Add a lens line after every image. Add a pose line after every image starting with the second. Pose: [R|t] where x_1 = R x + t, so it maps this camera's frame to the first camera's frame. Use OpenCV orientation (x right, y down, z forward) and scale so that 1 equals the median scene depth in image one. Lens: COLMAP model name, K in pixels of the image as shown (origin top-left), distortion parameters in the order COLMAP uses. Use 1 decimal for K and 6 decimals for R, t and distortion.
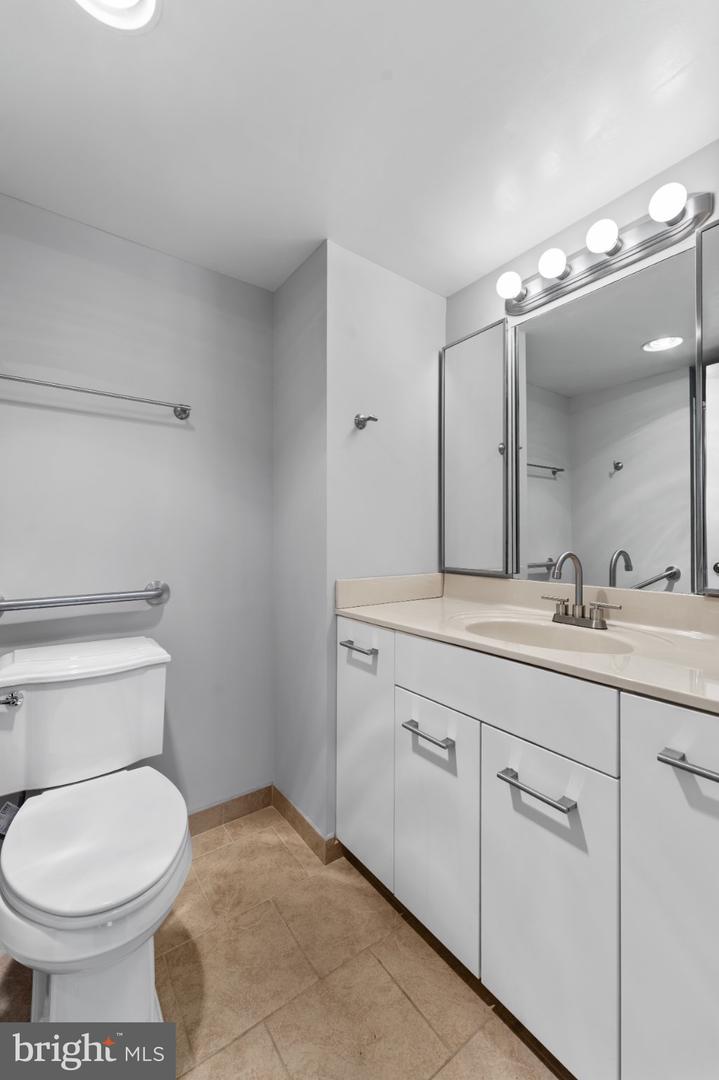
lens RADIAL K [[435.1, 0, 358.8], [0, 435.1, 529.2], [0, 0, 1]] dist [0.000776, -0.000011]
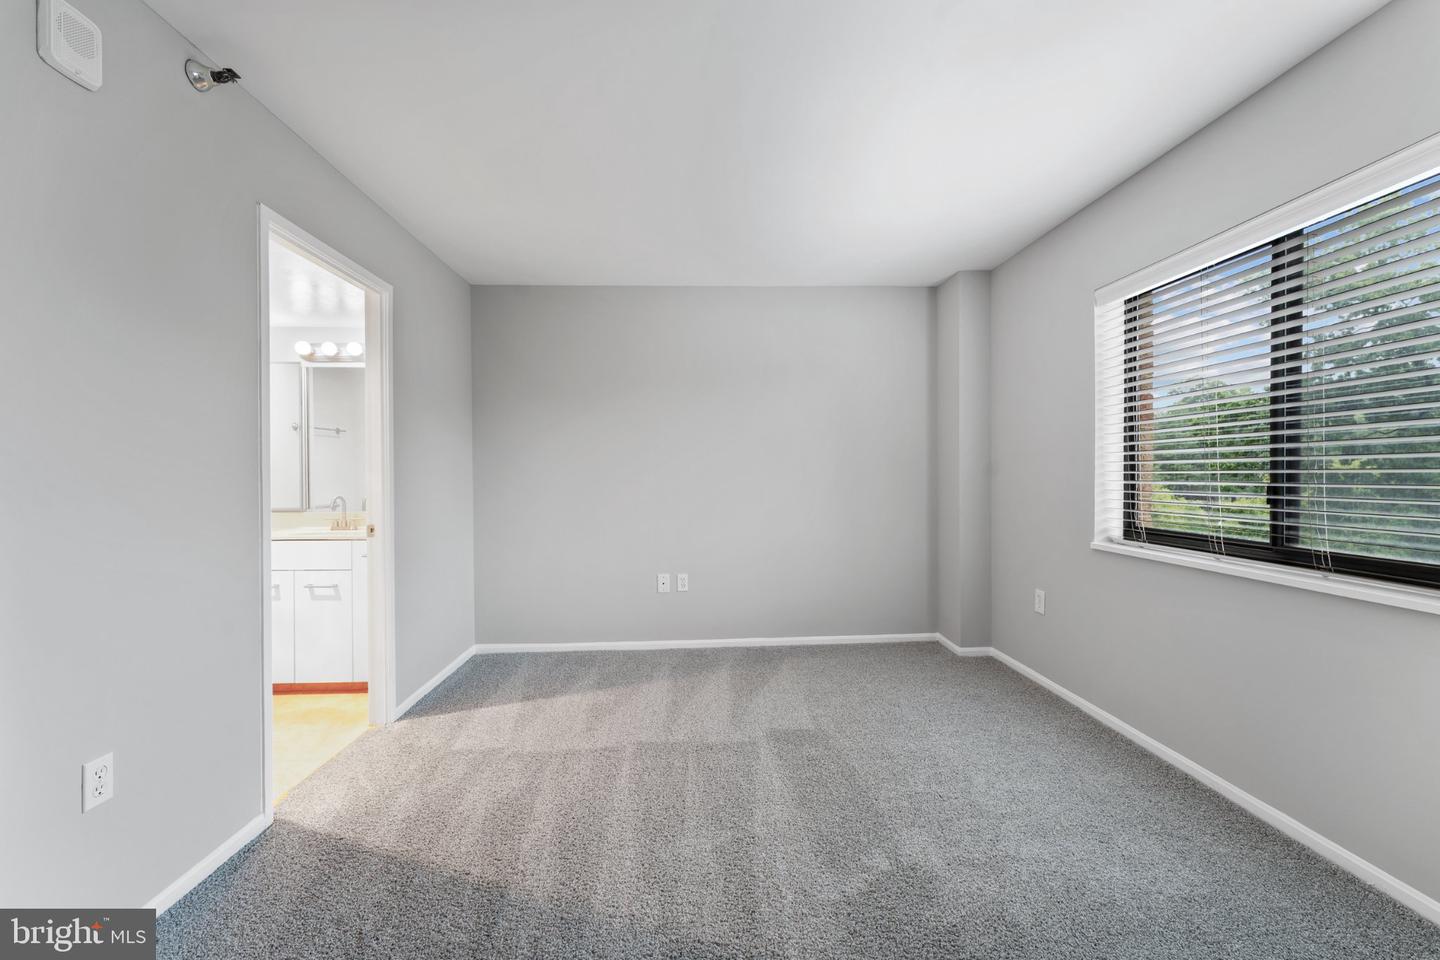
lens RADIAL K [[579.1, 0, 724.9], [0, 579.1, 476.4], [0, 0, 1]] dist [-0.000722, -0.000069]
pose [[0.544047, -0.009552, 0.839001, -0.702674], [-0.003883, 0.999896, 0.013902, -0.070192], [-0.839046, -0.010821, 0.543953, -1.727920]]
